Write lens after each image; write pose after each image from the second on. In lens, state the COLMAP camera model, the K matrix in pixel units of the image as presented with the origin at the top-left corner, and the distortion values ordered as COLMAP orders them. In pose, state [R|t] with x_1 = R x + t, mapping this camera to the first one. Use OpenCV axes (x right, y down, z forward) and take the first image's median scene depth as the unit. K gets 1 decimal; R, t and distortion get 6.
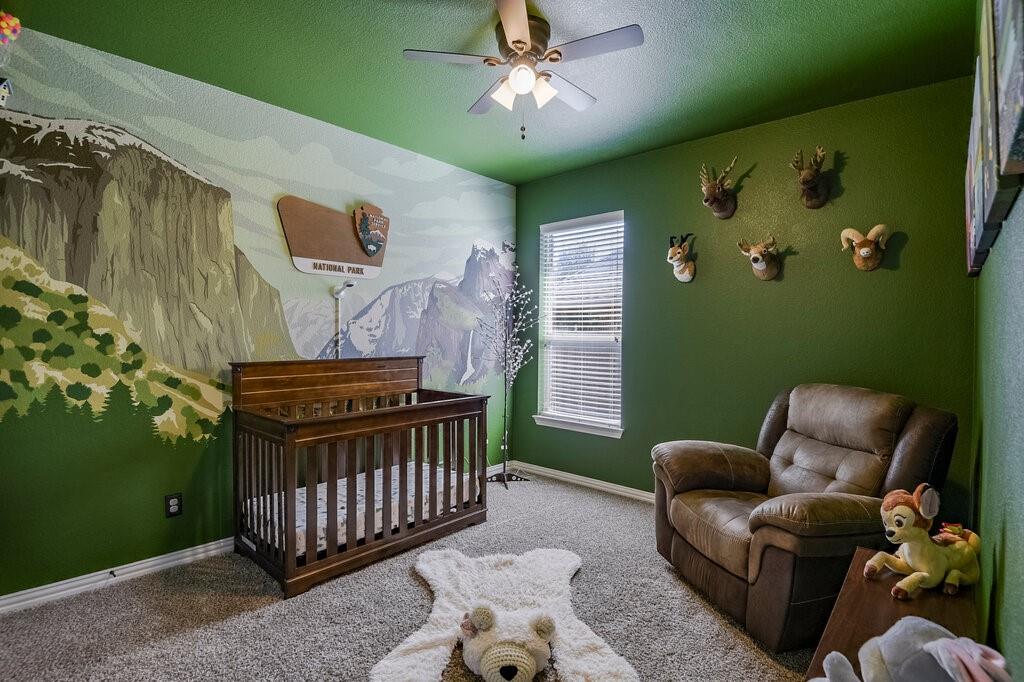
lens RADIAL K [[475.9, 0, 515.8], [0, 475.9, 339.5], [0, 0, 1]] dist [0.001336, -0.029513]
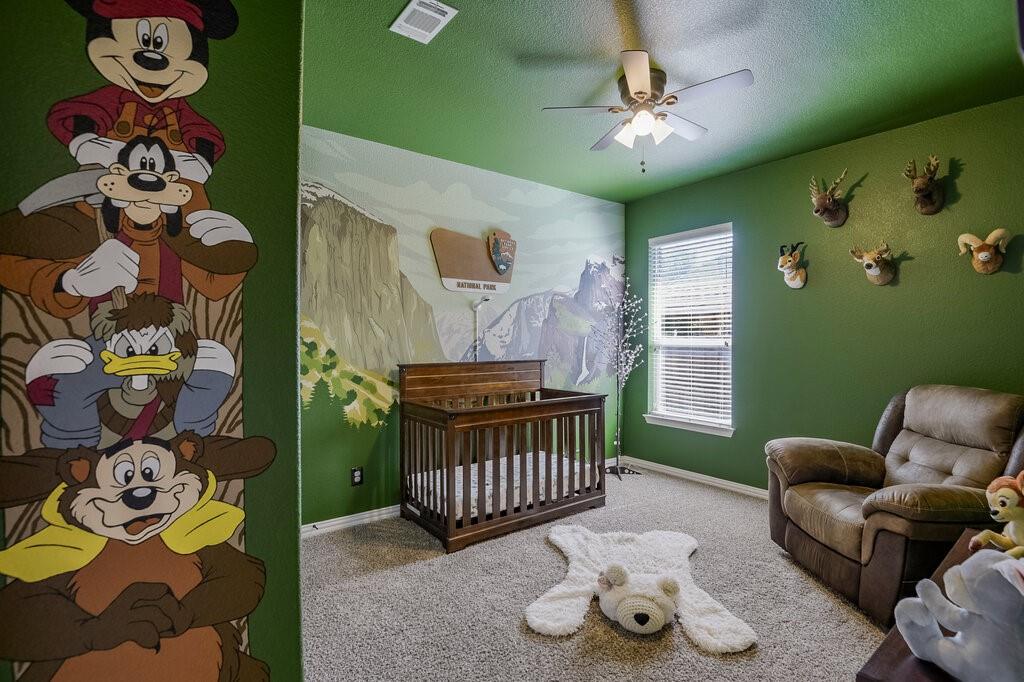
lens RADIAL K [[463.8, 0, 512.0], [0, 463.8, 341.0], [0, 0, 1]] dist [-0.017247, -0.014587]
pose [[0.978417, -0.008174, -0.206480, -0.059923], [0.006215, 0.999929, -0.010134, 0.001732], [0.206549, 0.008632, 0.978398, -0.147317]]
